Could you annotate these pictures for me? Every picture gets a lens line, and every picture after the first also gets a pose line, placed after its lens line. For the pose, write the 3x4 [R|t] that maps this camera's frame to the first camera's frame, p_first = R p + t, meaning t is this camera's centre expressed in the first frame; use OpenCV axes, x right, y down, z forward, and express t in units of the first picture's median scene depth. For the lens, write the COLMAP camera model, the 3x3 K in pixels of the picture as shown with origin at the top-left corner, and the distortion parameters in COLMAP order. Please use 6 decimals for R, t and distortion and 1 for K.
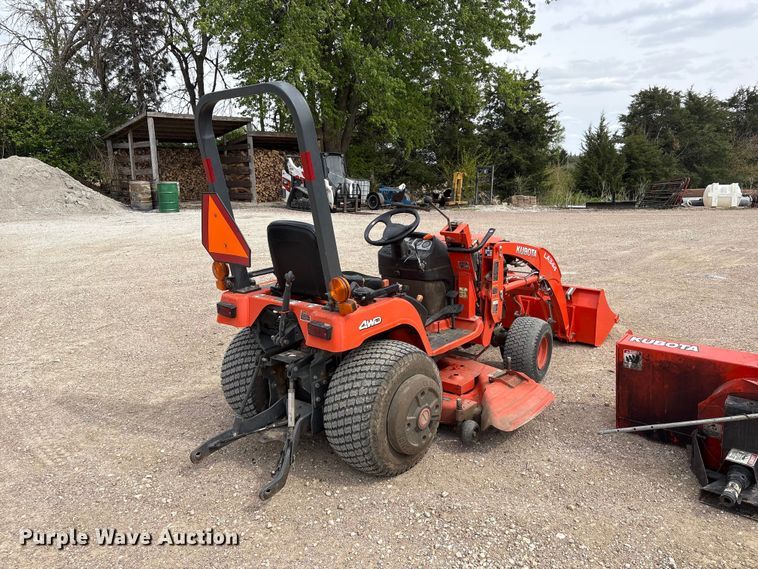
lens RADIAL K [[571.3, 0, 378.2], [0, 571.3, 286.7], [0, 0, 1]] dist [0.047652, -0.043299]
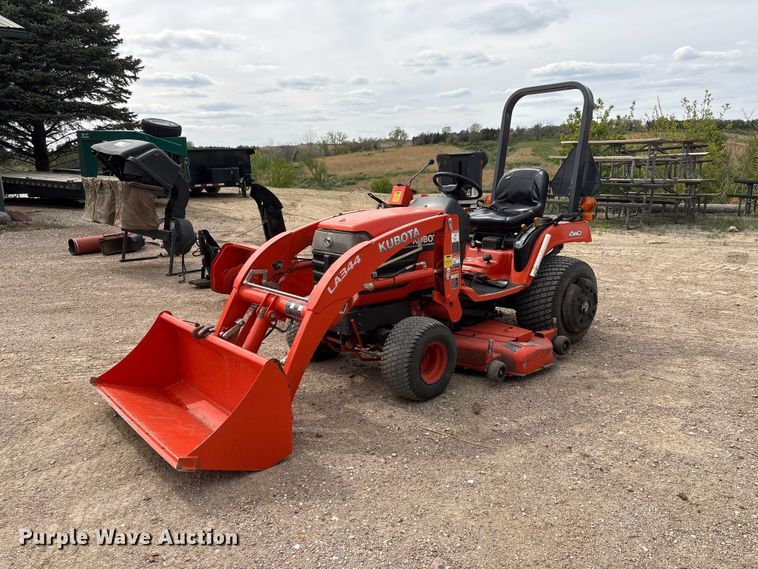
lens RADIAL K [[571.8, 0, 381.8], [0, 571.8, 284.6], [0, 0, 1]] dist [0.054948, -0.059172]
pose [[-0.987258, 0.020989, 0.157739, -0.000195], [0.083049, 0.913515, 0.398238, -0.063238], [-0.135739, 0.406264, -0.903617, 0.341494]]
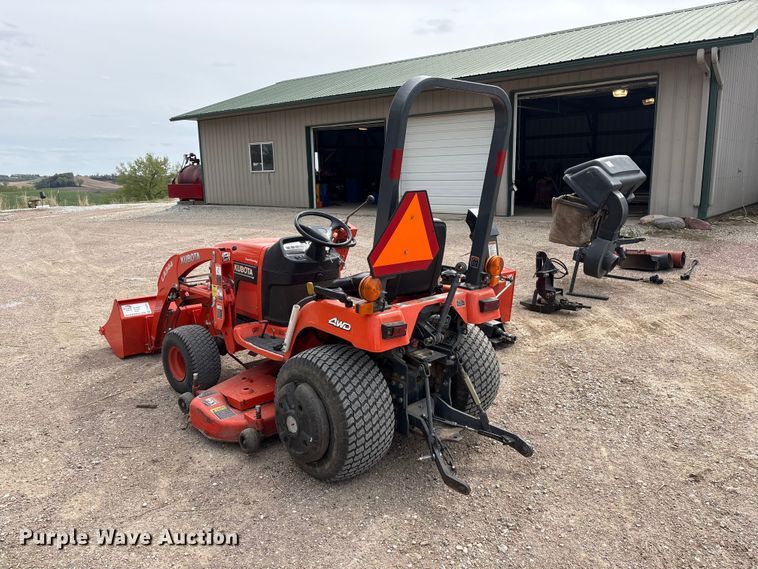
lens RADIAL K [[571.3, 0, 376.3], [0, 571.3, 284.8], [0, 0, 1]] dist [0.047652, -0.043299]
pose [[0.113582, -0.161457, 0.980322, -0.152475], [0.204976, 0.969288, 0.135891, -0.020429], [-0.972154, 0.185508, 0.143188, 0.125940]]
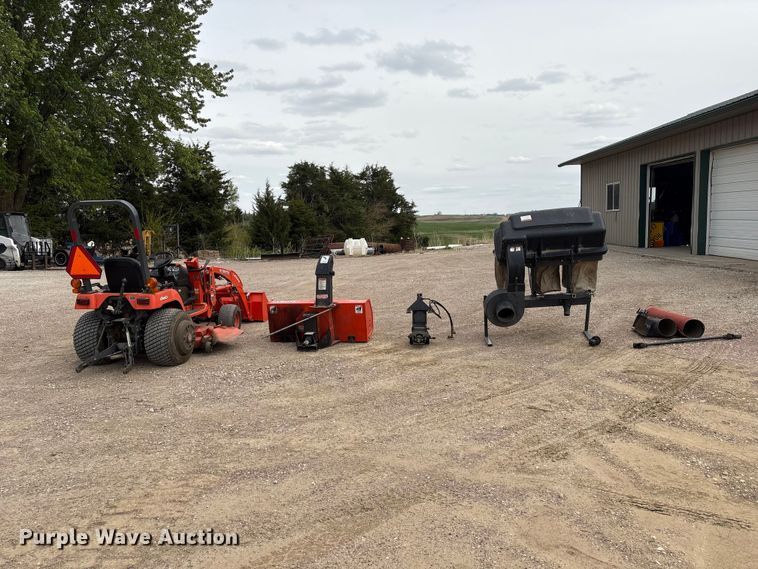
lens RADIAL K [[571.3, 0, 384.4], [0, 571.3, 287.9], [0, 0, 1]] dist [0.047652, -0.043299]
pose [[0.851892, -0.060482, 0.520213, -0.058698], [0.109083, 0.992015, -0.063297, 0.033891], [-0.512231, 0.110668, 0.851688, -0.186511]]
